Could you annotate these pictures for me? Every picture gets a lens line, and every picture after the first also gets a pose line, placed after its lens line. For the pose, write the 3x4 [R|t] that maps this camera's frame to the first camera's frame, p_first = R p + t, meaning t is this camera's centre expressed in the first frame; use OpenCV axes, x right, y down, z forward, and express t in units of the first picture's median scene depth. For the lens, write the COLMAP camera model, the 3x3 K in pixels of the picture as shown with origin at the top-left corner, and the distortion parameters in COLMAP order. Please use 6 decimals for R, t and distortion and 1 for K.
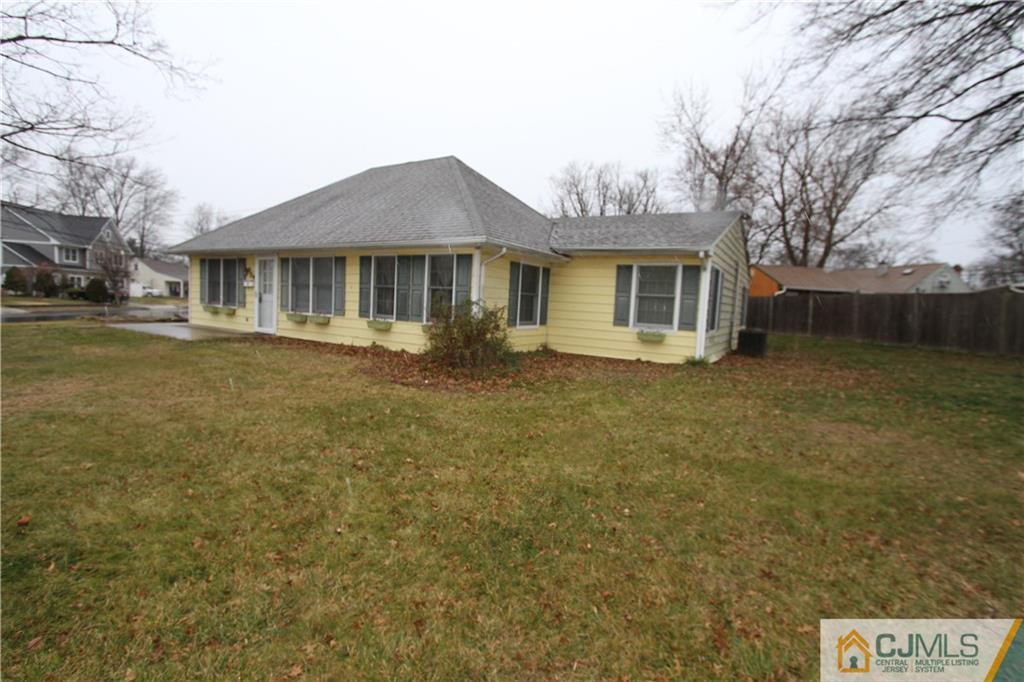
lens RADIAL K [[469.0, 0, 511.7], [0, 469.0, 348.5], [0, 0, 1]] dist [-0.022795, 0.003766]
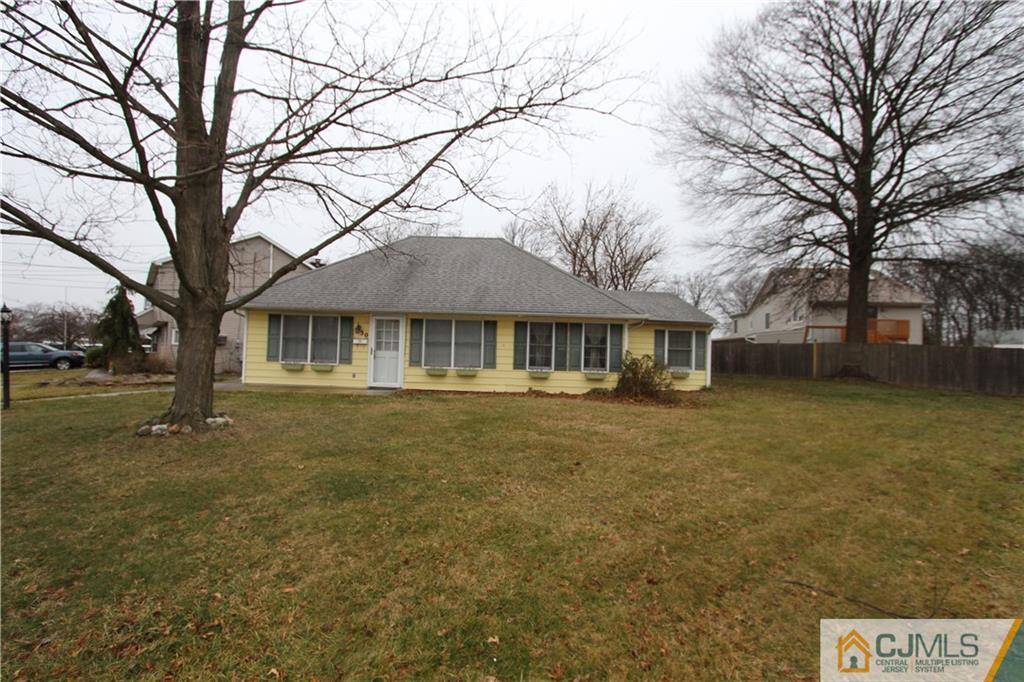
lens RADIAL K [[469.0, 0, 499.7], [0, 469.0, 339.8], [0, 0, 1]] dist [-0.022795, 0.003766]
pose [[0.864179, -0.003349, 0.503174, -0.980935], [0.061005, 0.993299, -0.098162, -0.023238], [-0.499473, 0.115526, 0.858592, -0.074825]]
